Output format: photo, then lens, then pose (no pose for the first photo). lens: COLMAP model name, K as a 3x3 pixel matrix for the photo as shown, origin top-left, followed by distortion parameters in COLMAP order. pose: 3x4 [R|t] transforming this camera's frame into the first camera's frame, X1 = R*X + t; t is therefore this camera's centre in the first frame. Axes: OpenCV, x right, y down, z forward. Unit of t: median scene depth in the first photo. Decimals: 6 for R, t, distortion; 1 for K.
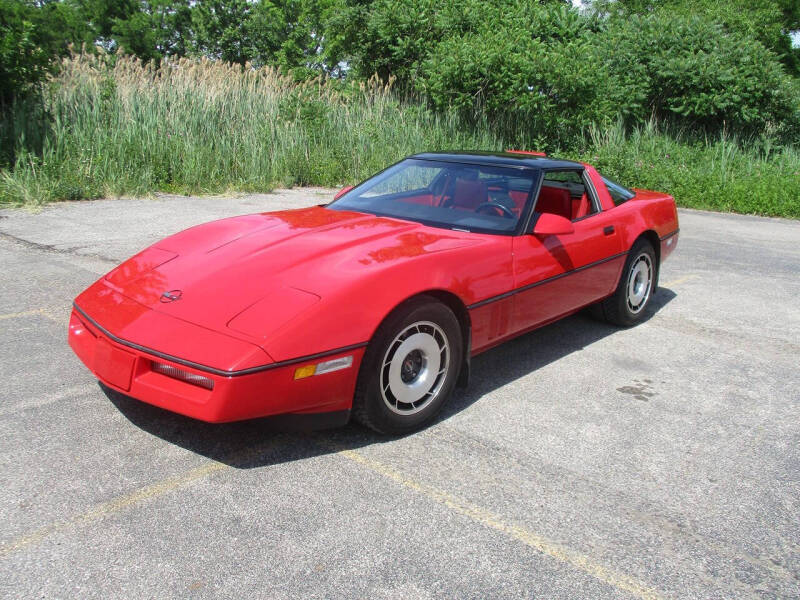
lens RADIAL K [[604.5, 0, 395.1], [0, 604.5, 302.8], [0, 0, 1]] dist [-0.005330, -0.013510]
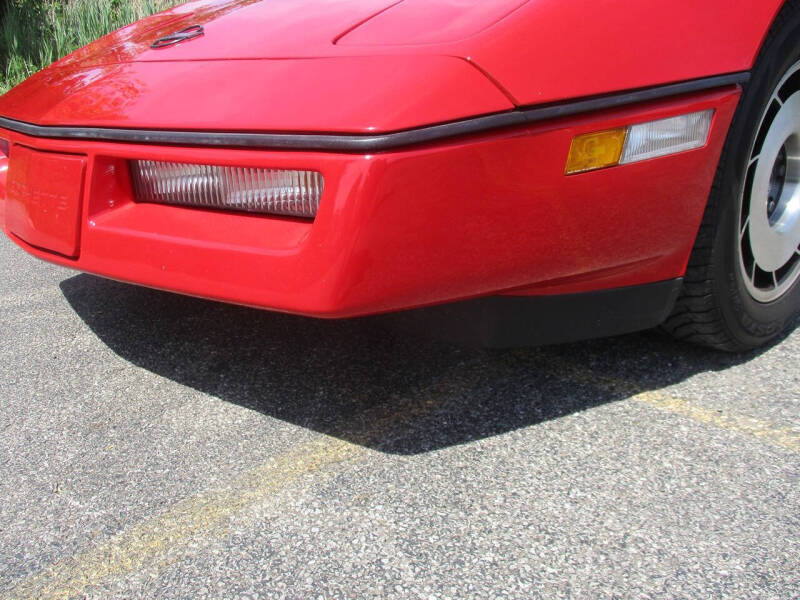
lens RADIAL K [[604.5, 0, 404.2], [0, 604.5, 298.7], [0, 0, 1]] dist [-0.005330, -0.013510]
pose [[0.997435, -0.050619, -0.050607, -0.223313], [0.054337, 0.995700, 0.075028, 0.153030], [0.046592, -0.077585, 0.995896, 0.636235]]
